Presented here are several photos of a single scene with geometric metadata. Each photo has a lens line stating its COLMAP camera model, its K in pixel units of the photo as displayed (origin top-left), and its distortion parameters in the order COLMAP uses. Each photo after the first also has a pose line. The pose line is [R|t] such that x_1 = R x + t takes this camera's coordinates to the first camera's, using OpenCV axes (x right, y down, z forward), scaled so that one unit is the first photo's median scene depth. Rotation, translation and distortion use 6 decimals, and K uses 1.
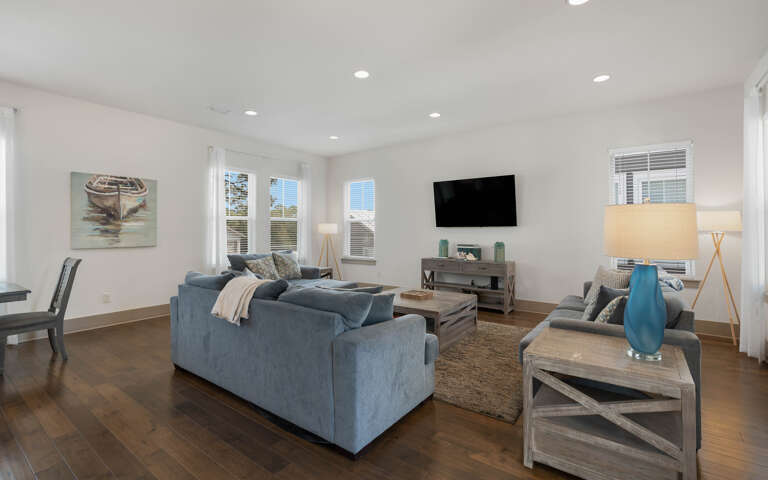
lens RADIAL K [[350.4, 0, 382.7], [0, 350.4, 227.7], [0, 0, 1]] dist [-0.002347, -0.000334]
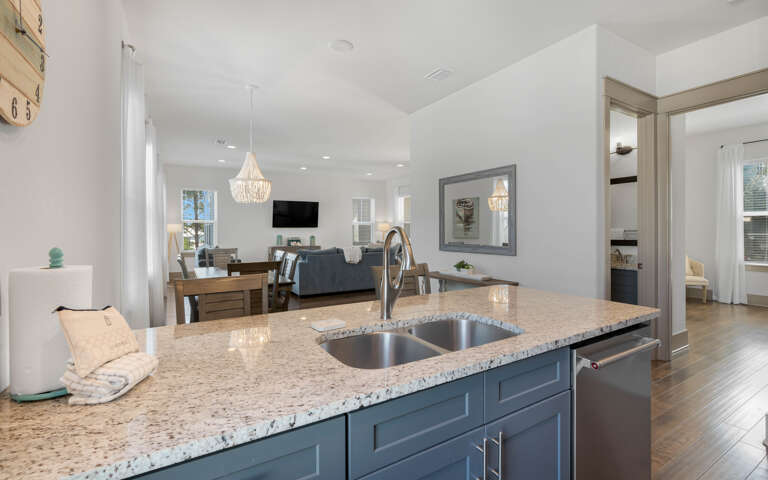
lens RADIAL K [[345.5, 0, 379.0], [0, 345.5, 232.1], [0, 0, 1]] dist [-0.001397, -0.000071]
pose [[0.391690, -0.005824, 0.920079, -1.385109], [-0.004303, 0.999957, 0.008162, 0.004378], [-0.920087, -0.007156, 0.391648, -0.107454]]
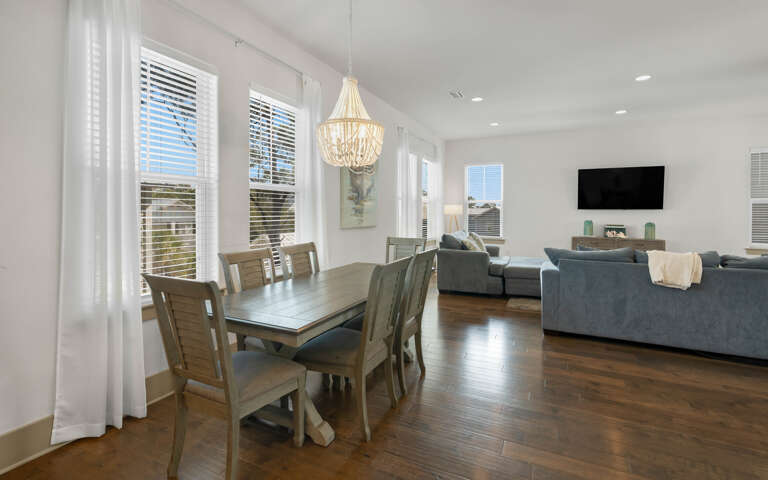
lens RADIAL K [[352.2, 0, 387.4], [0, 352.2, 214.8], [0, 0, 1]] dist [-0.000799, -0.000094]
pose [[0.982420, 0.005482, 0.186606, -0.807213], [-0.008295, 0.999863, 0.014297, 0.006133], [-0.186502, -0.015593, 0.982331, -0.000595]]
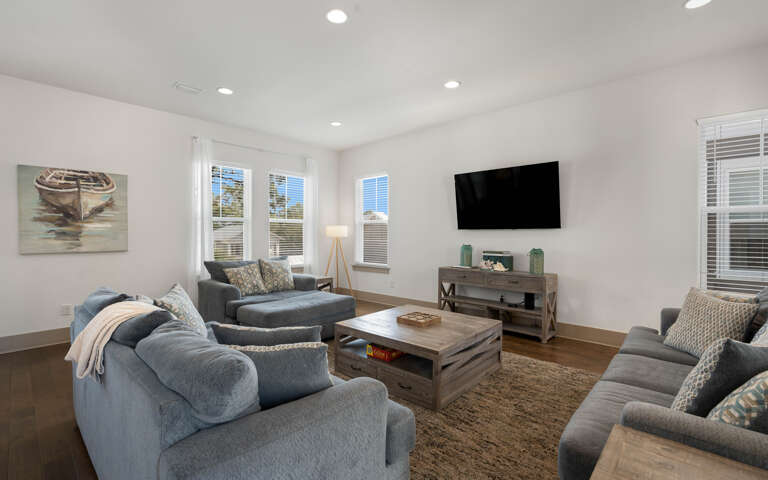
lens RADIAL K [[343.9, 0, 384.0], [0, 343.9, 240.0], [0, 0, 1]] dist [-0.001107, -0.000205]
pose [[0.993814, 0.004414, -0.110968, 0.085902], [-0.001545, 0.999663, 0.025928, 0.002326], [0.111045, -0.025596, 0.993486, 0.217517]]
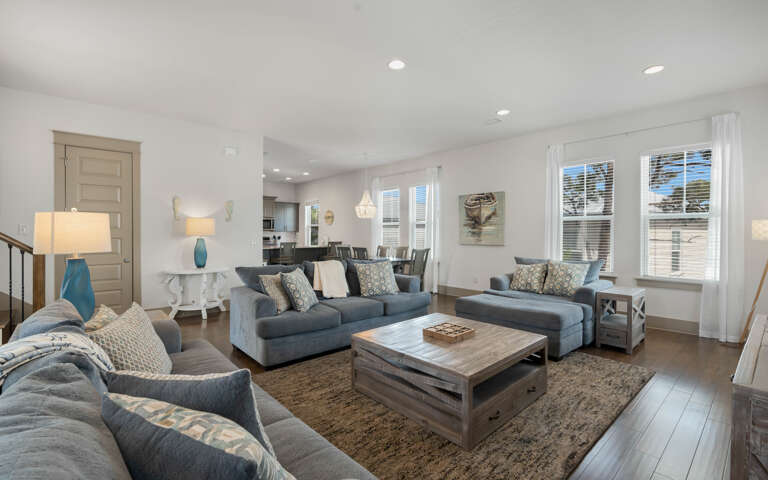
lens RADIAL K [[345.5, 0, 379.0], [0, 345.5, 232.1], [0, 0, 1]] dist [-0.001397, -0.000071]
pose [[-0.215100, 0.002215, -0.976589, 0.622041], [0.006447, 0.999979, 0.000849, 0.002161], [0.976571, -0.006113, -0.215110, 0.834084]]
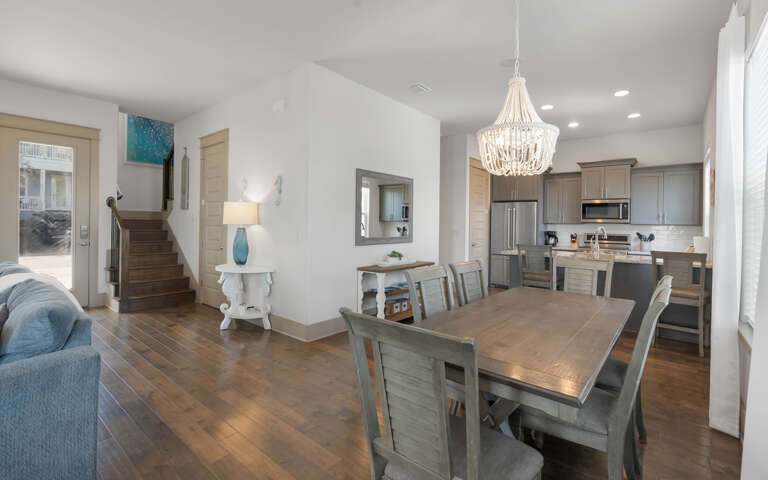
lens RADIAL K [[350.4, 0, 382.7], [0, 350.4, 227.7], [0, 0, 1]] dist [-0.002347, -0.000334]
pose [[-0.998176, -0.013436, 0.058851, -0.633646], [-0.013268, 0.999907, 0.003245, 0.011374], [-0.058889, 0.002459, -0.998262, 0.904477]]
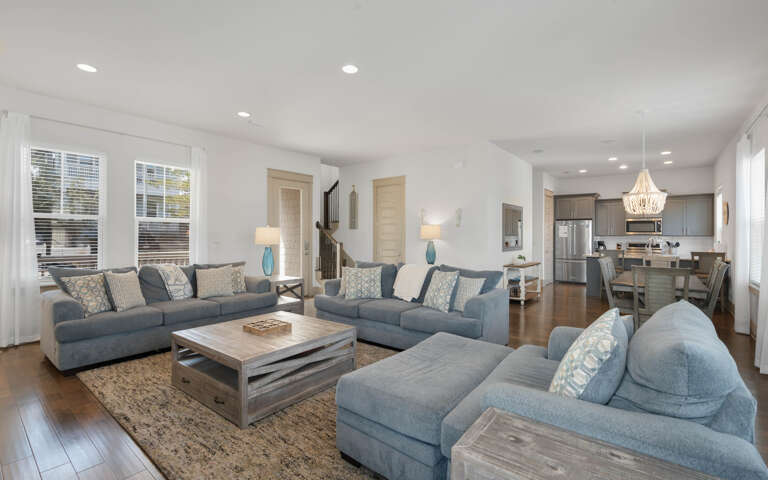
lens RADIAL K [[343.9, 0, 384.0], [0, 343.9, 240.0], [0, 0, 1]] dist [-0.001107, -0.000205]
pose [[-0.998997, -0.001325, 0.044766, -0.138869], [-0.001254, 0.999998, 0.001617, 0.012565], [-0.044768, 0.001559, -0.998996, 1.385144]]
